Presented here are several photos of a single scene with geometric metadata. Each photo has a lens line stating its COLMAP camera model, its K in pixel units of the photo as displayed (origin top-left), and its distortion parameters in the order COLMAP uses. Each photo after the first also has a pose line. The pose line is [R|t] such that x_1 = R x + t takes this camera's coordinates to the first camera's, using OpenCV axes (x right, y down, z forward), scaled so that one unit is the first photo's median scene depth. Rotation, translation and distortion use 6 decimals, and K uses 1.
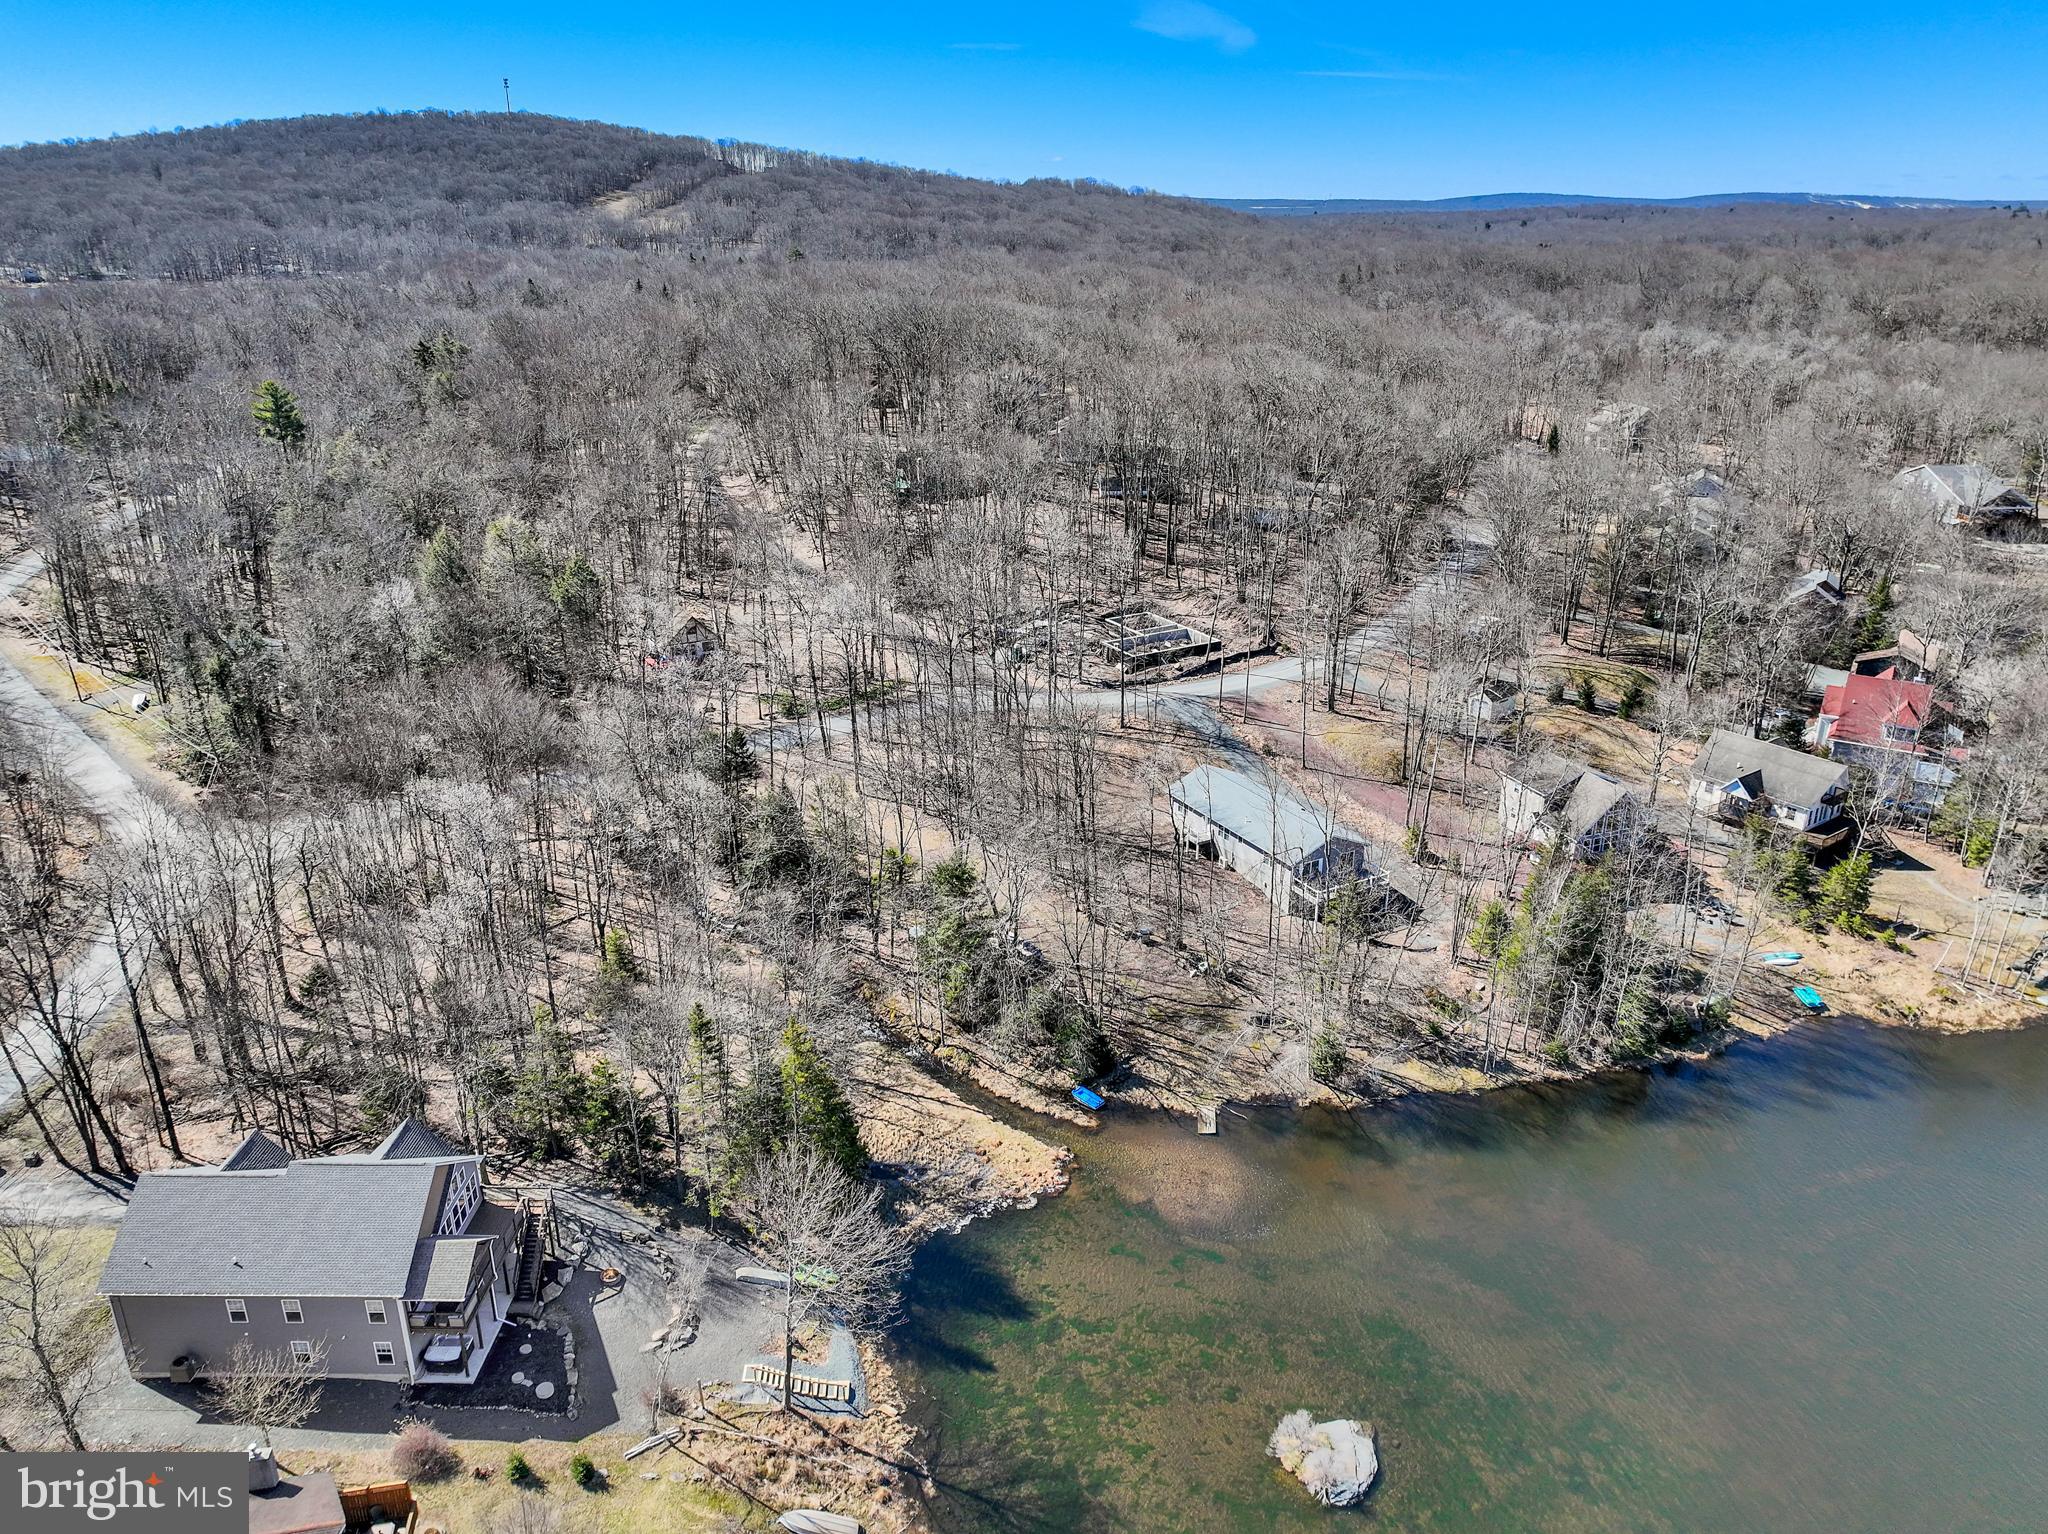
lens RADIAL K [[1430.7, 0, 1031.8], [0, 1430.7, 753.0], [0, 0, 1]] dist [0.010848, -0.002477]
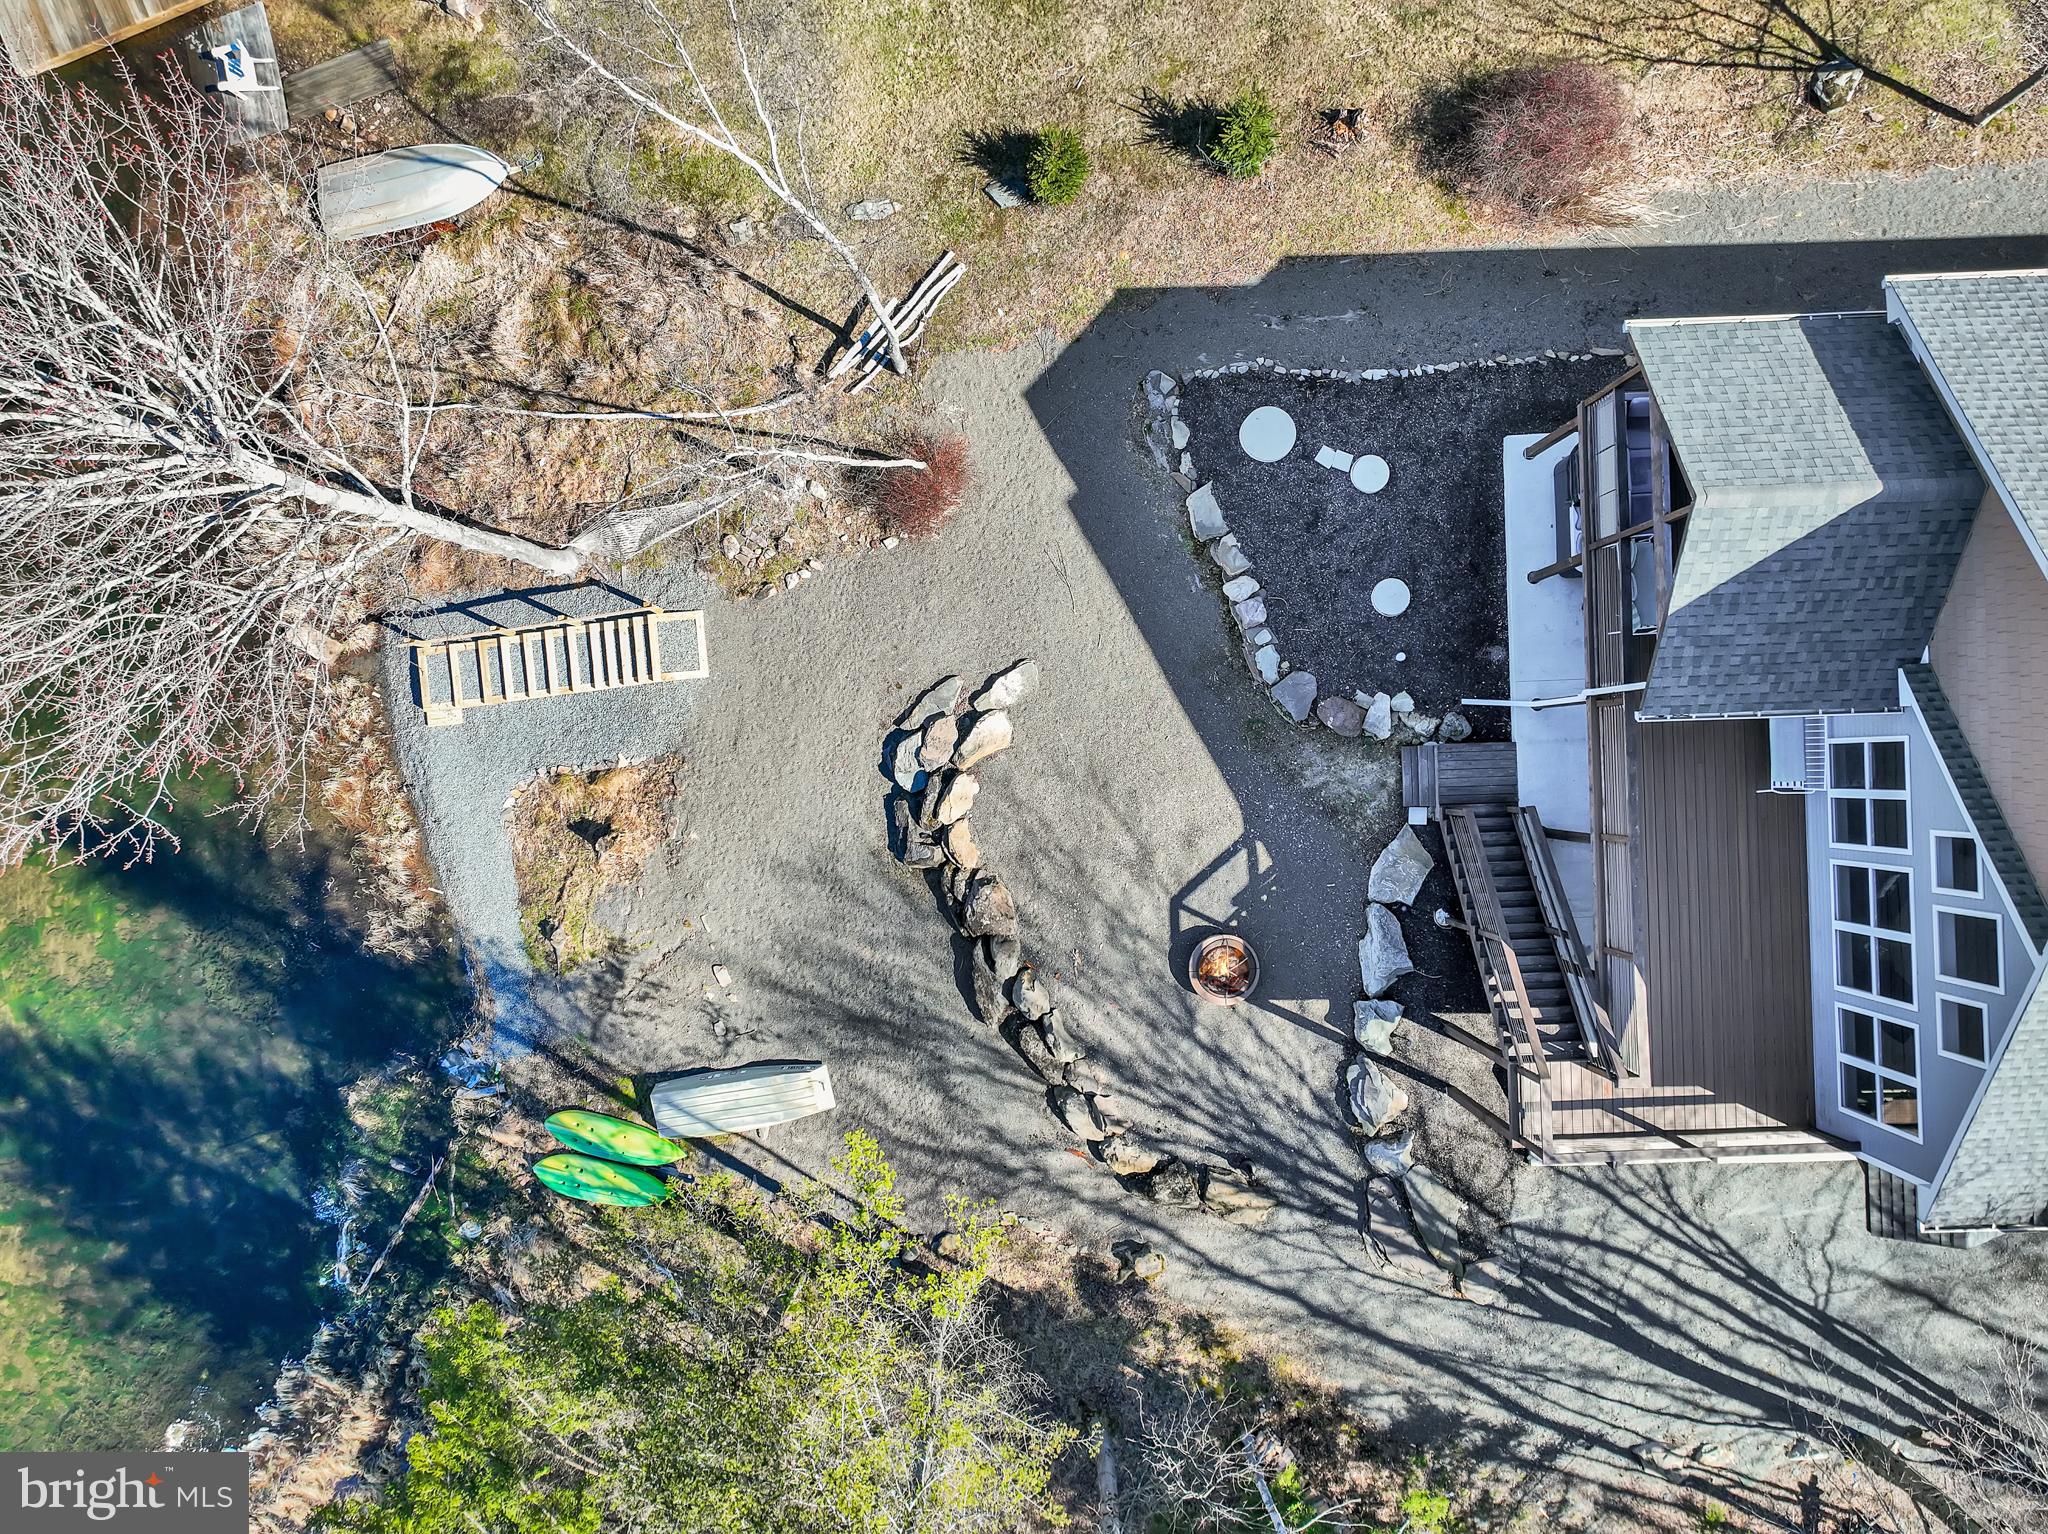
lens RADIAL K [[1430.7, 0, 1031.8], [0, 1430.7, 753.0], [0, 0, 1]] dist [0.010848, -0.002477]
pose [[-0.999192, 0.037327, -0.014927, -0.224329], [-0.026766, -0.340662, 0.939805, 0.100826], [0.029995, 0.939445, 0.341386, 0.766005]]
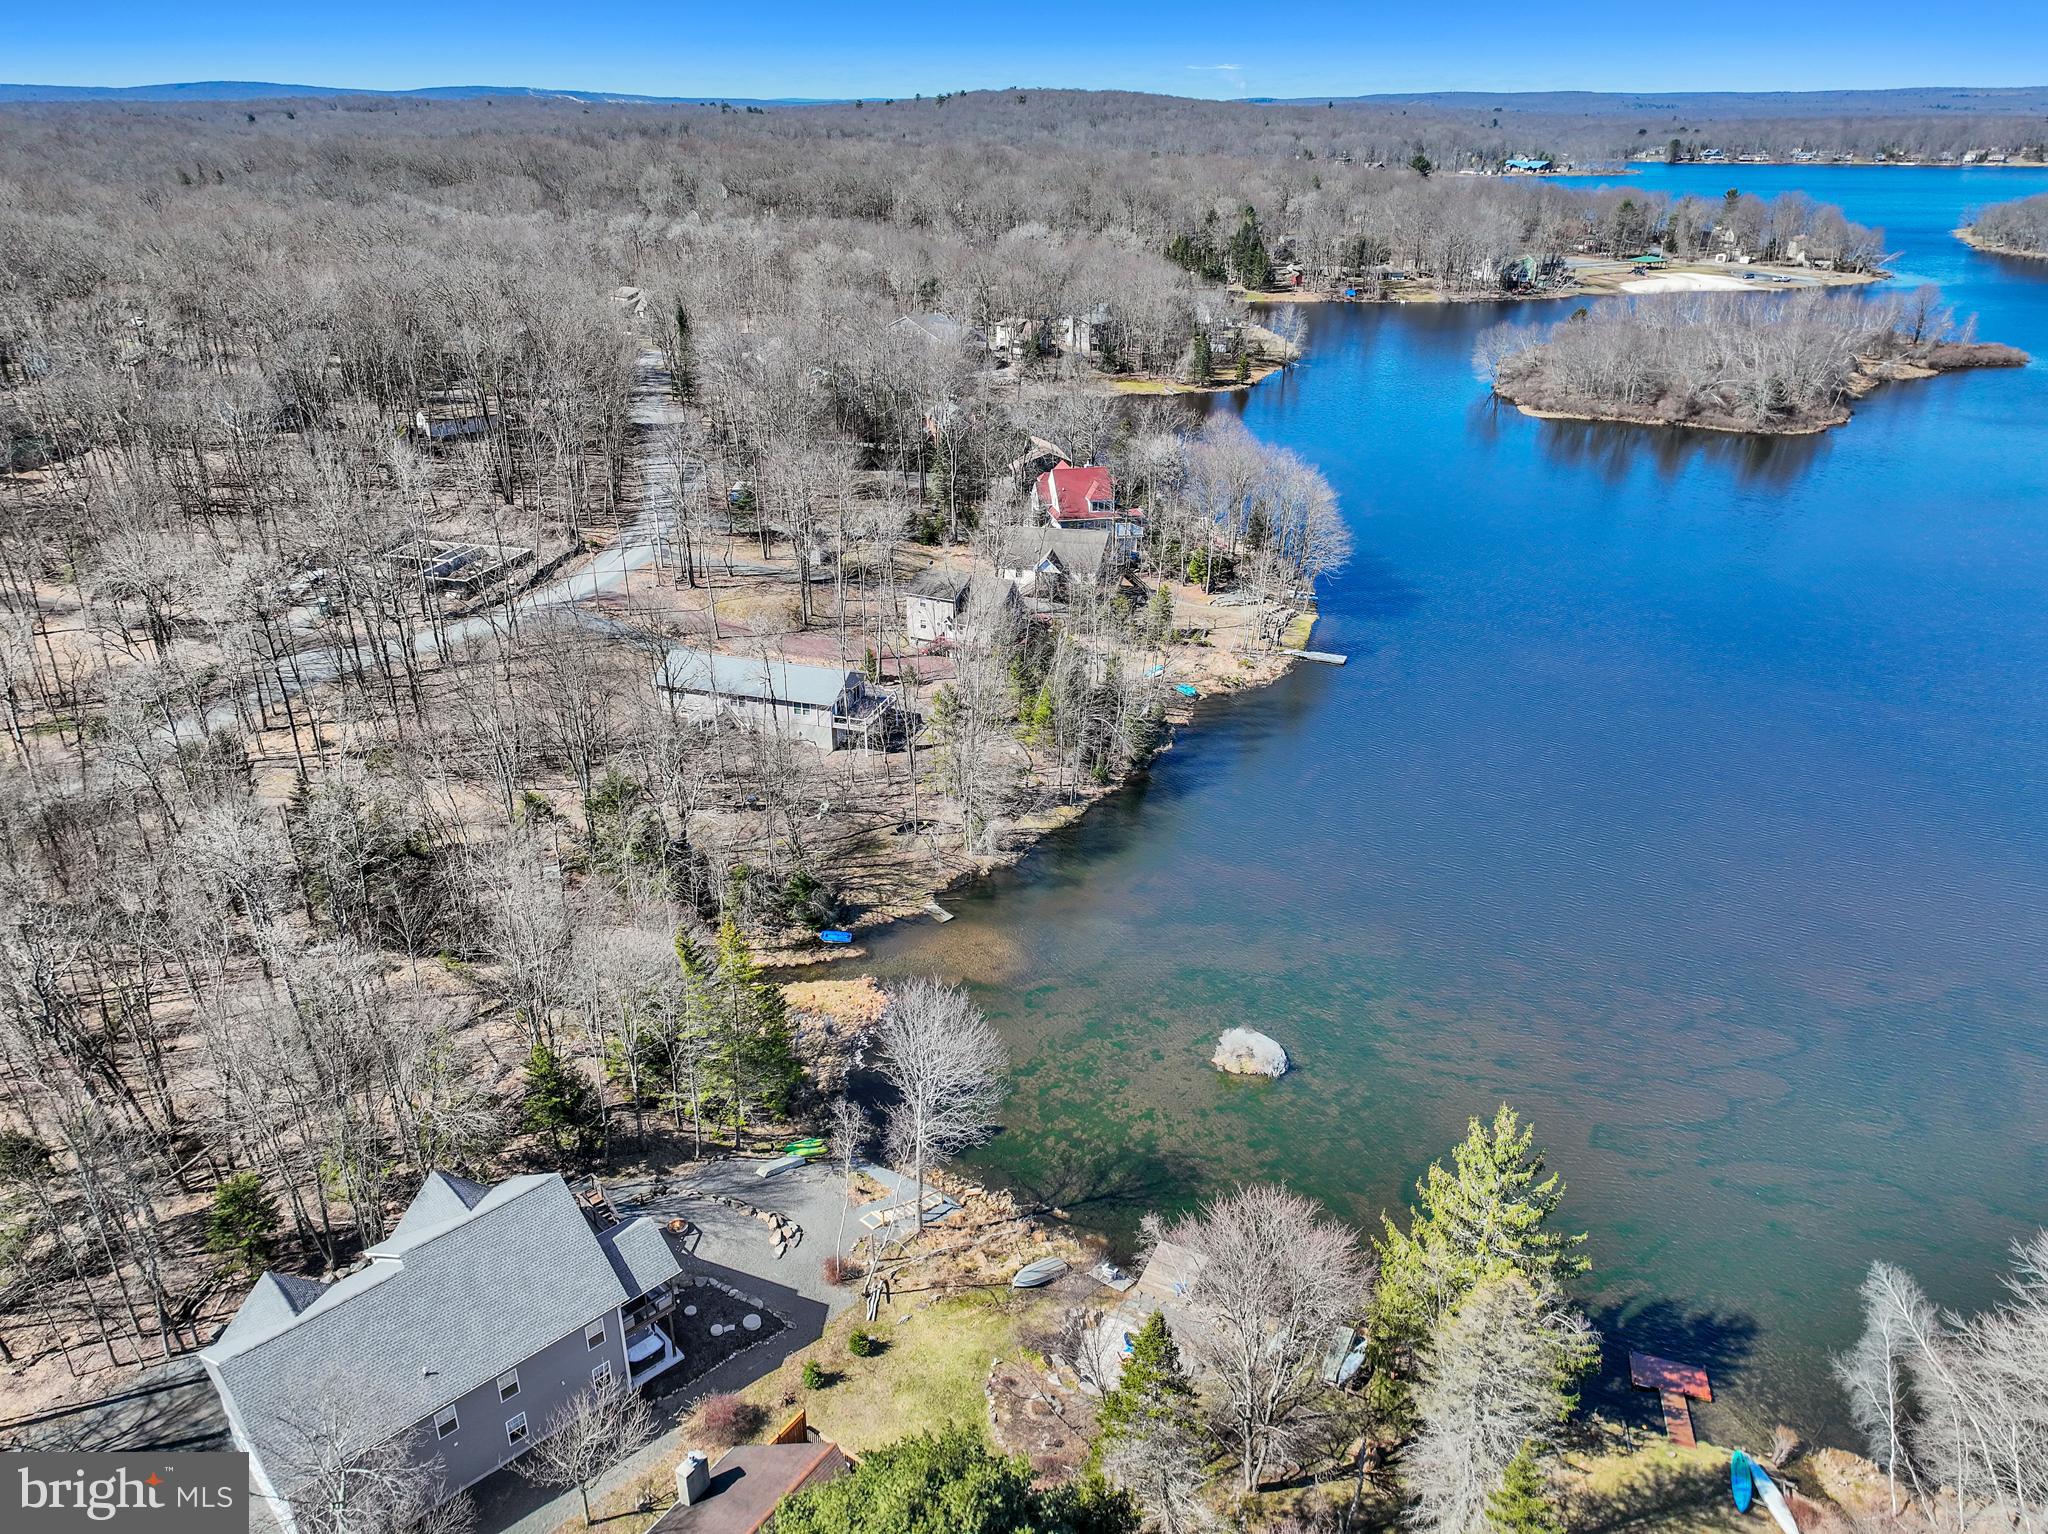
lens RADIAL K [[1434.5, 0, 1022.9], [0, 1434.5, 727.3], [0, 0, 1]] dist [0.023942, -0.001285]
pose [[0.716544, -0.275613, 0.640782, -0.581795], [0.245949, 0.959459, 0.137654, -0.029584], [-0.652743, 0.058965, 0.755281, 0.087786]]
